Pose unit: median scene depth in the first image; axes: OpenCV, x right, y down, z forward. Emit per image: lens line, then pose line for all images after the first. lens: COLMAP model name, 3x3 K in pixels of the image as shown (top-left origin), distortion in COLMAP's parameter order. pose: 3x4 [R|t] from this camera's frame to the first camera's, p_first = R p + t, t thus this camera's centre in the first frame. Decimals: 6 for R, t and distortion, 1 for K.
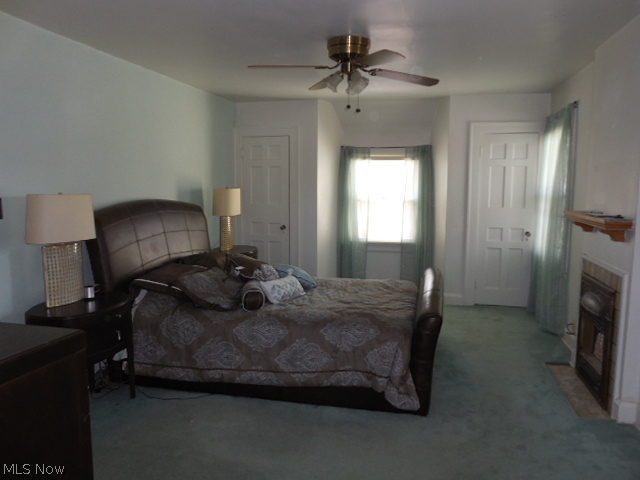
lens RADIAL K [[492.4, 0, 321.2], [0, 492.4, 241.7], [0, 0, 1]] dist [-0.059651, 0.037033]
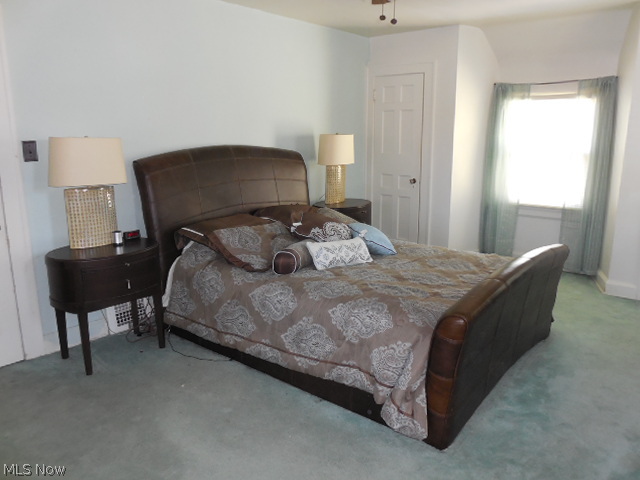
lens RADIAL K [[492.4, 0, 319.7], [0, 492.4, 239.7], [0, 0, 1]] dist [-0.059651, 0.037033]
pose [[0.893918, 0.092499, -0.438582, 0.294431], [-0.051310, 0.993160, 0.104883, -0.015406], [0.445284, -0.071254, 0.892550, 0.260617]]
